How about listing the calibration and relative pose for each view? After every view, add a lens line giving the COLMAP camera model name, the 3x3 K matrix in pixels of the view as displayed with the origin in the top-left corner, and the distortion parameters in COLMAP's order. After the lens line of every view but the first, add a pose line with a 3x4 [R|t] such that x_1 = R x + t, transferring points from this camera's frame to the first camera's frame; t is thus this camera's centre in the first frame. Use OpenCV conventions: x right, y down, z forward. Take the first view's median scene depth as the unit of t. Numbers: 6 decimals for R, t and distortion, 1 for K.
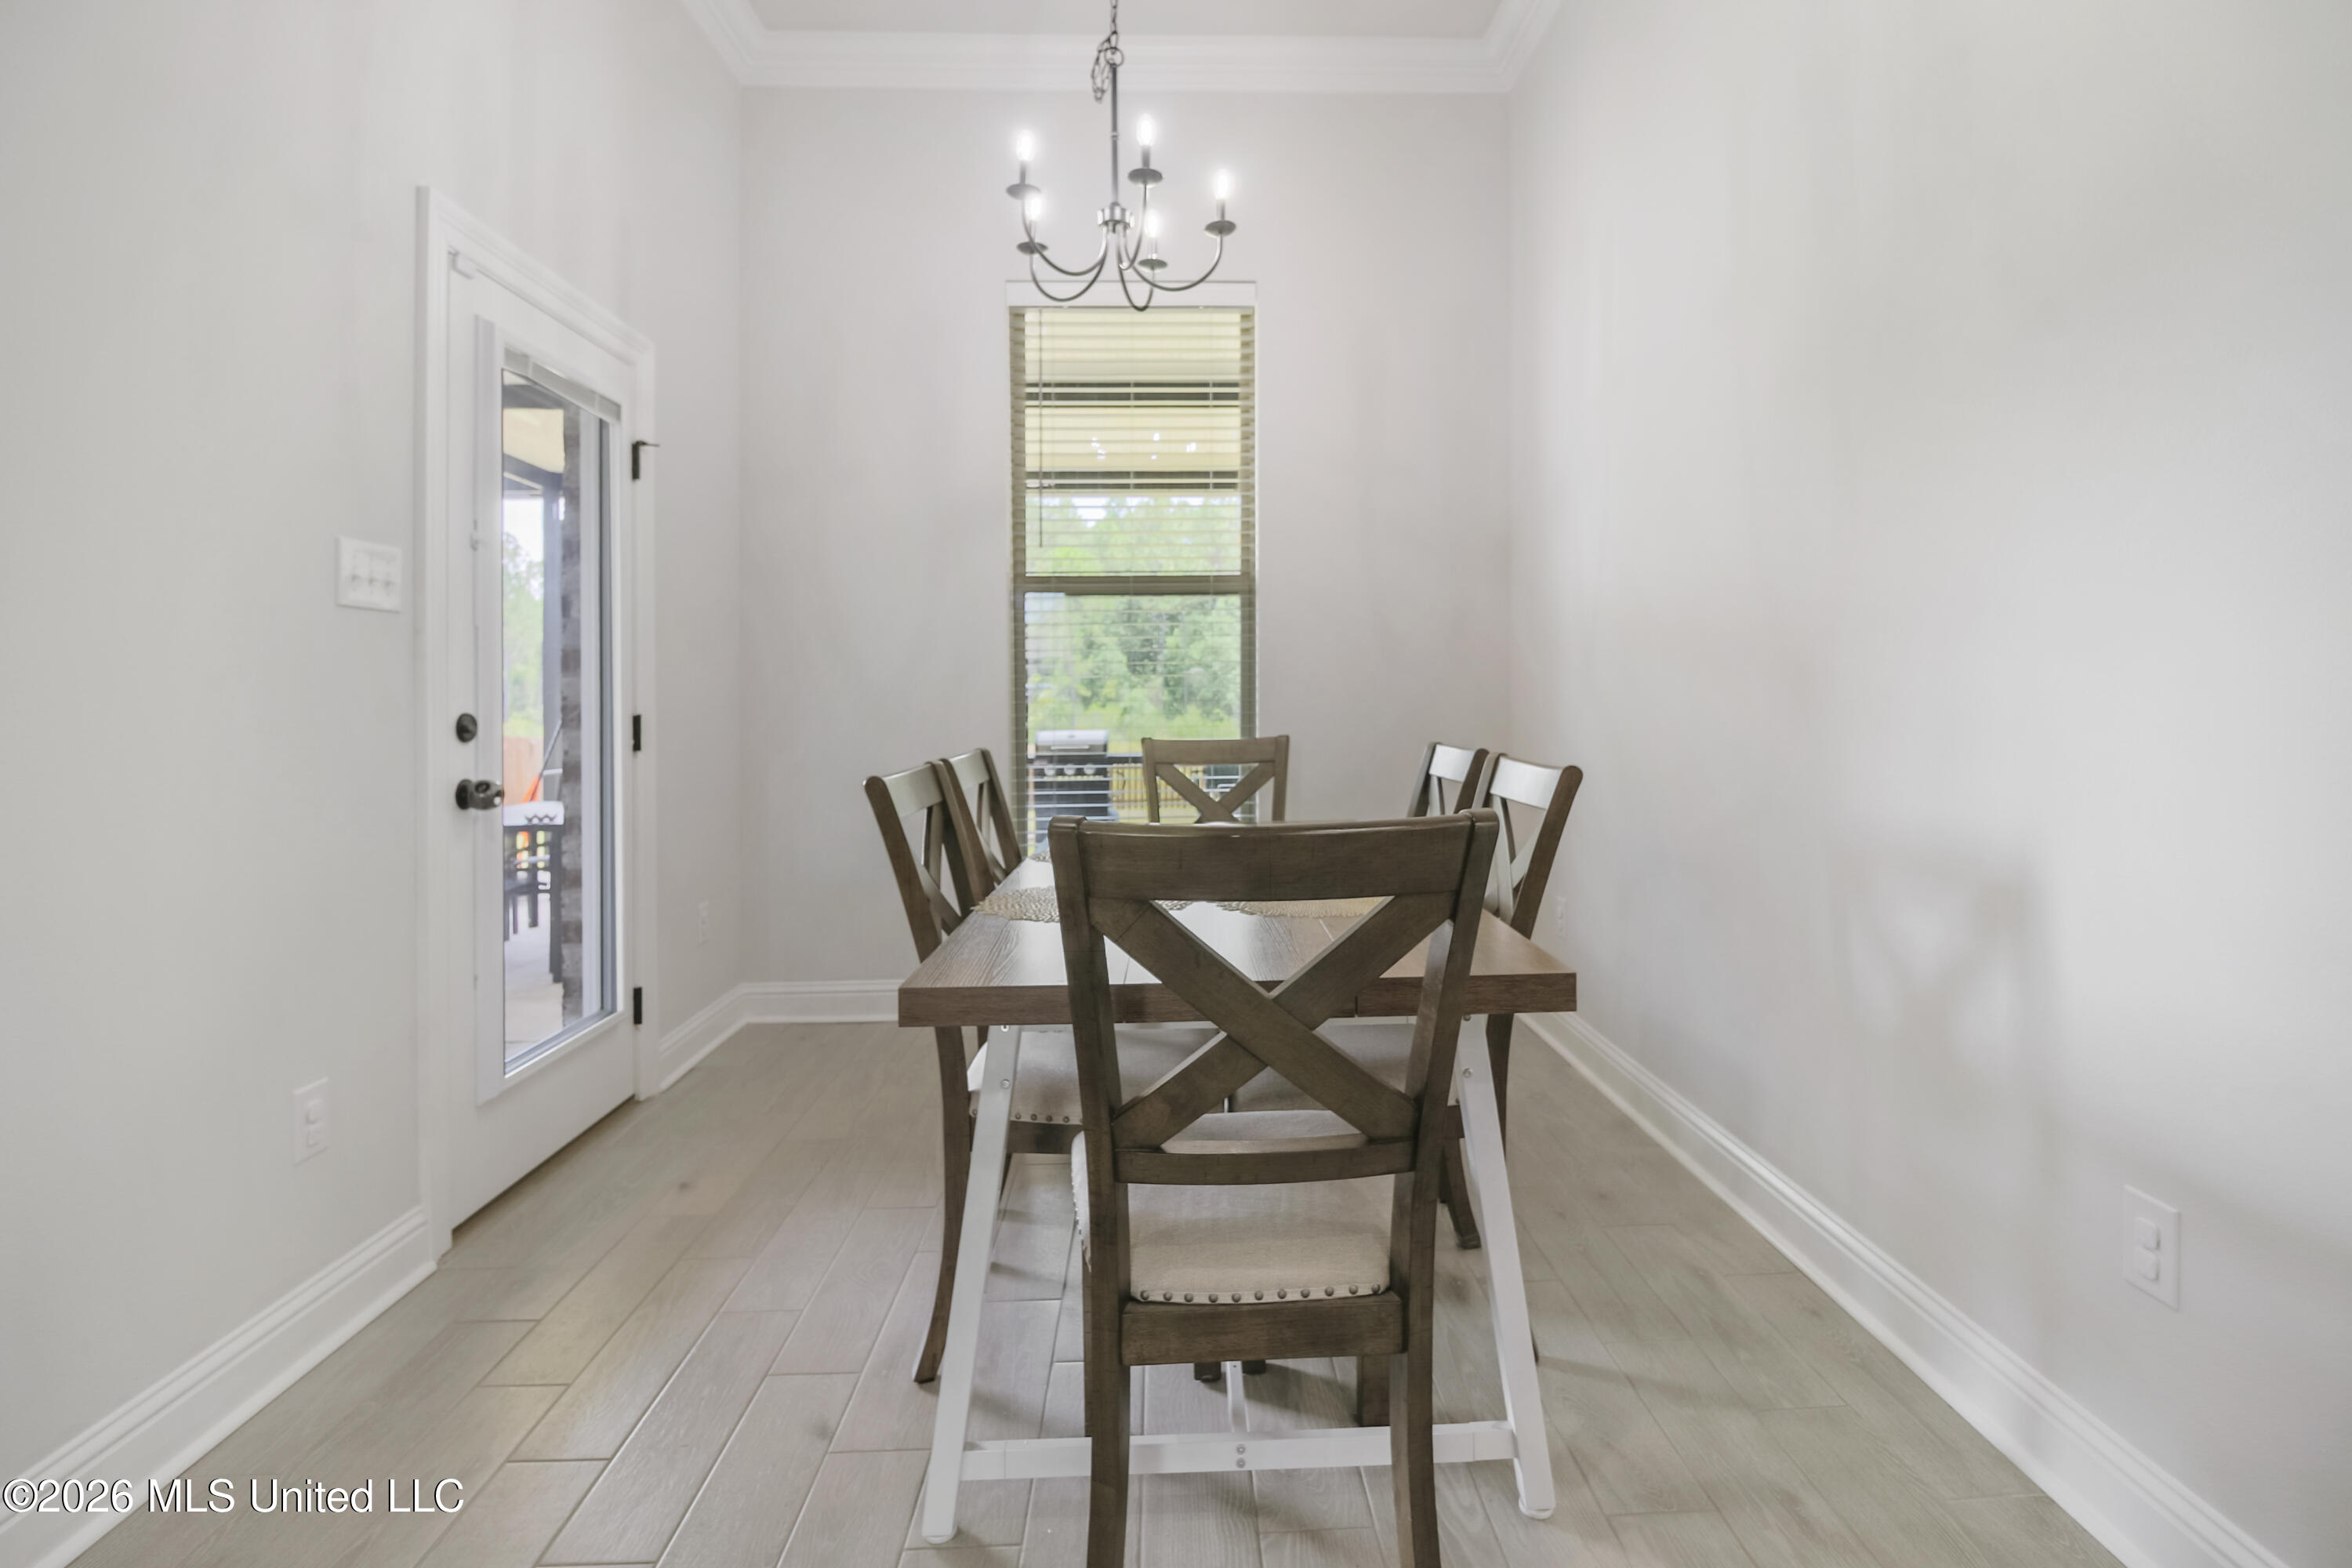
lens RADIAL K [[1100.6, 0, 1173.9], [0, 1100.6, 777.0], [0, 0, 1]] dist [0.000081, -0.011424]
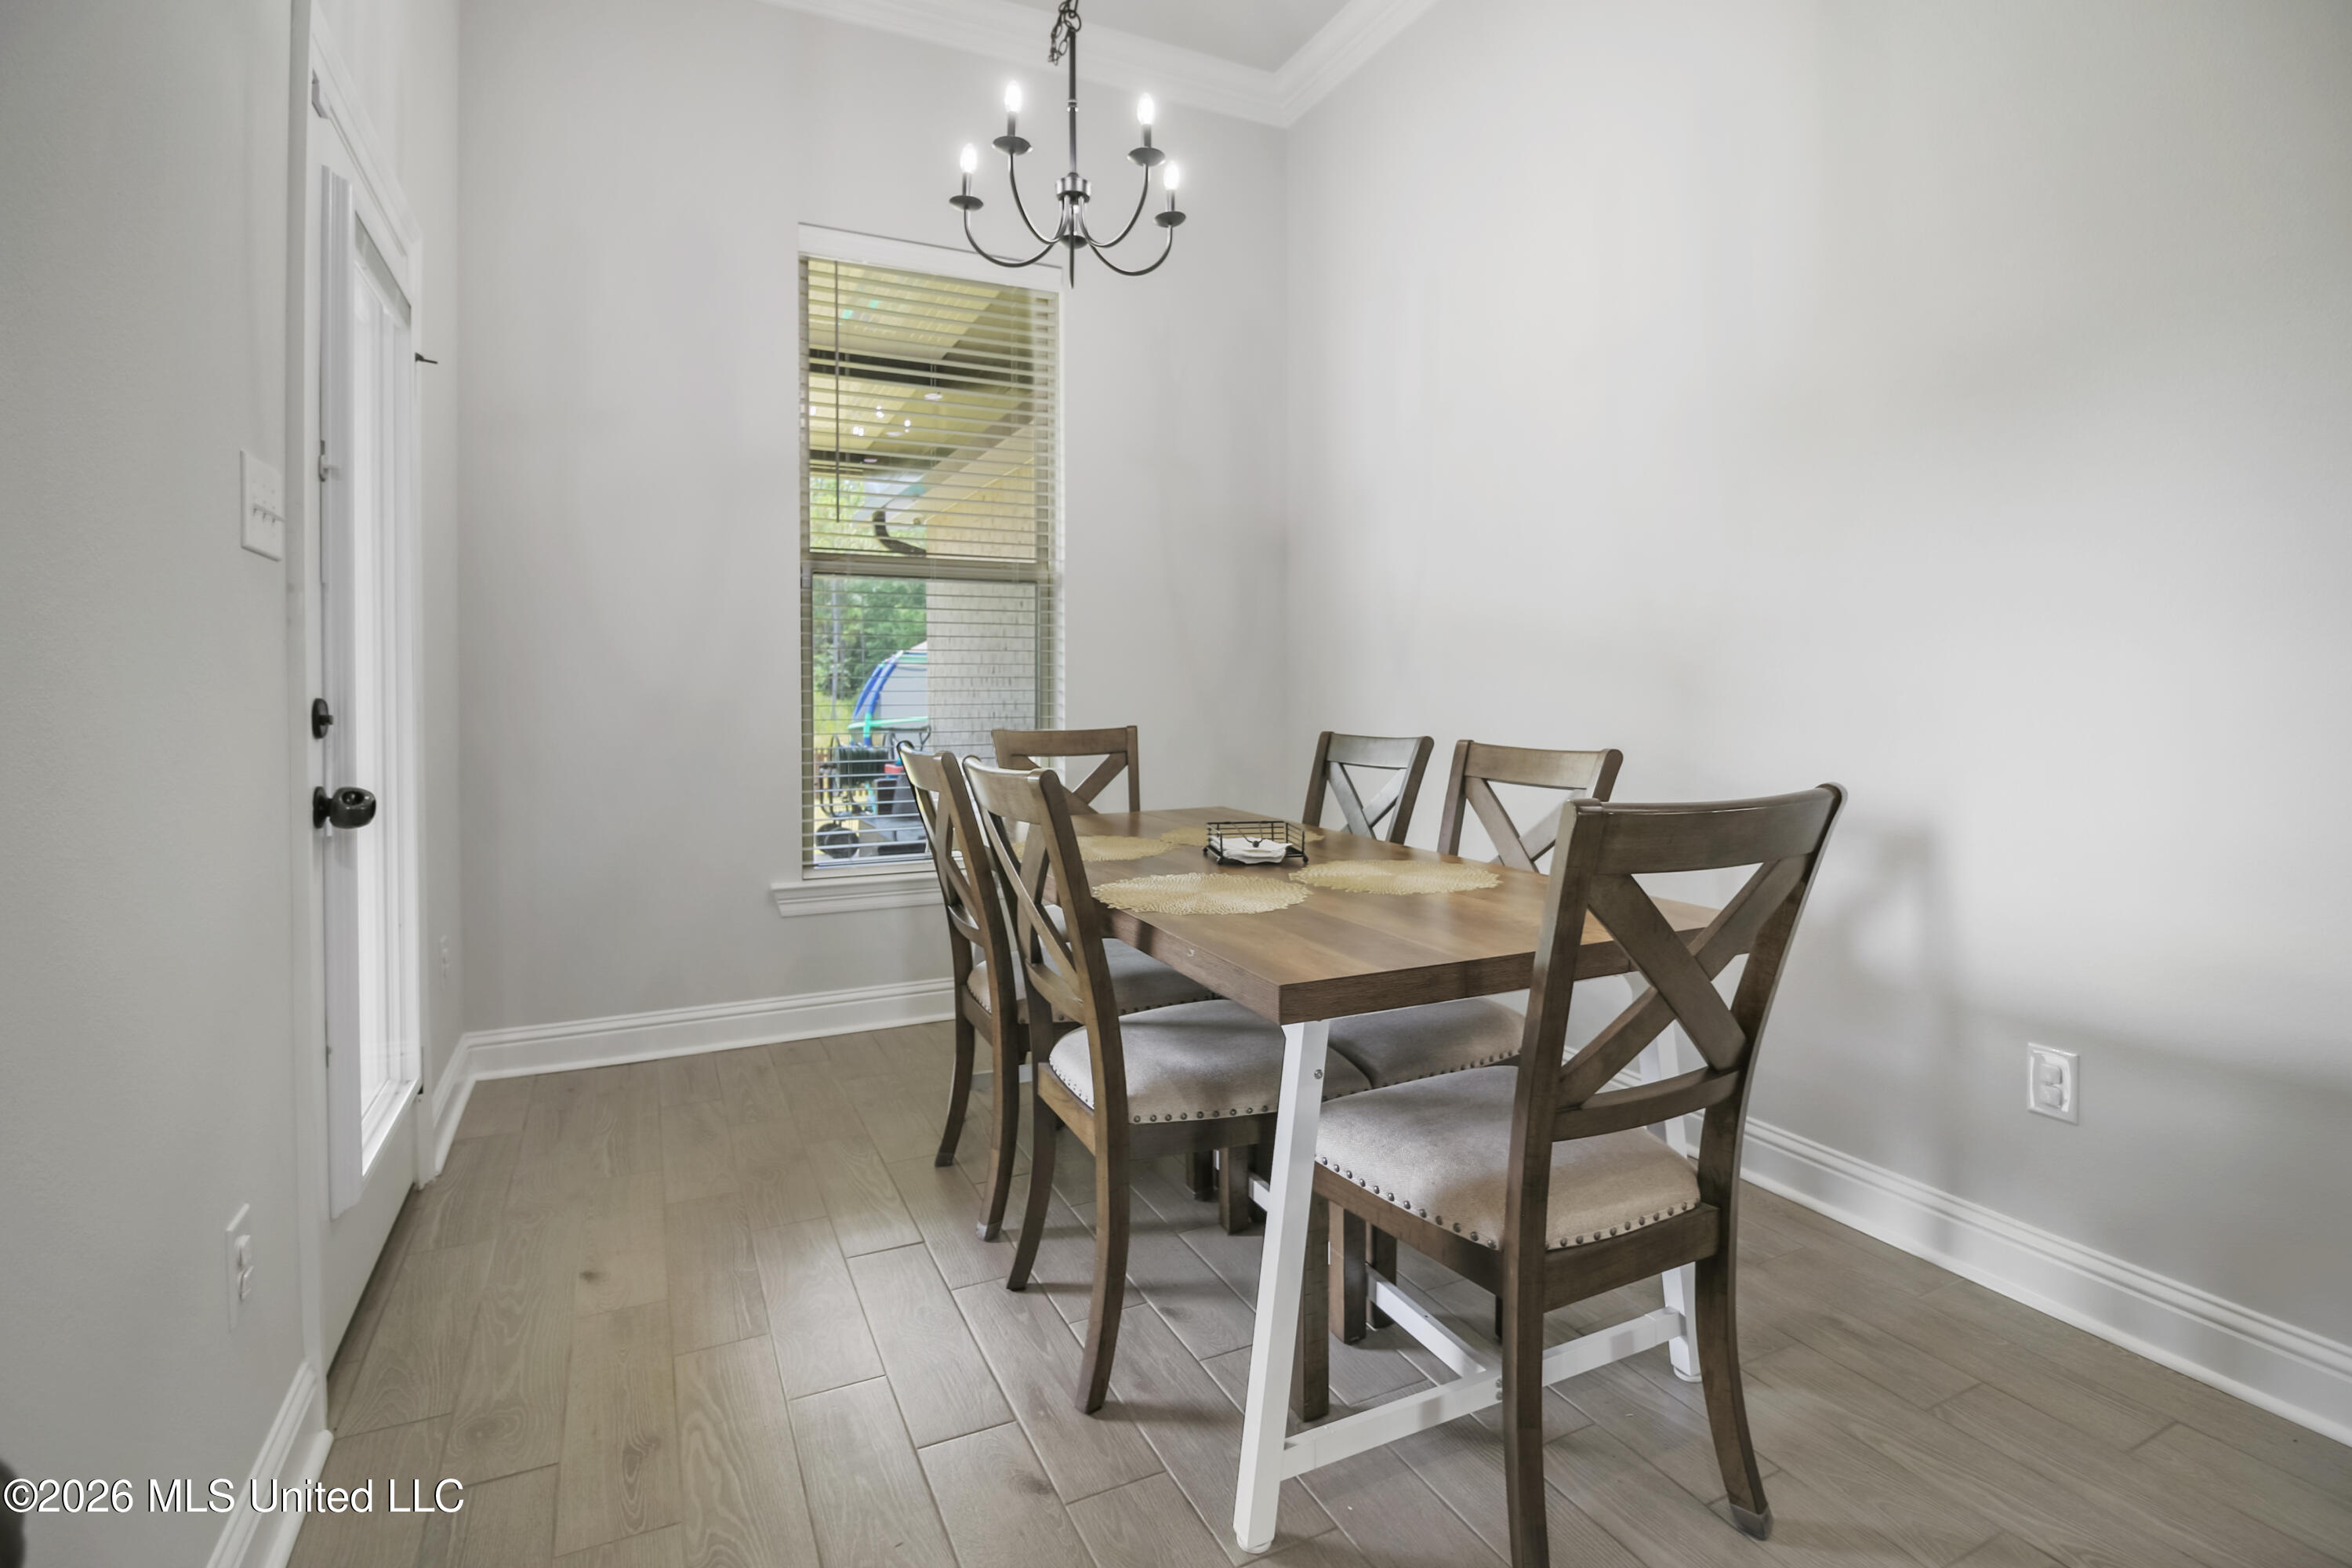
lens RADIAL K [[1100.6, 0, 1173.9], [0, 1100.6, 777.0], [0, 0, 1]] dist [0.000081, -0.011424]
pose [[0.919331, -0.022737, 0.392829, -0.406188], [0.019575, 0.999736, 0.012053, -0.002283], [-0.392999, -0.003391, 0.919533, 0.084756]]
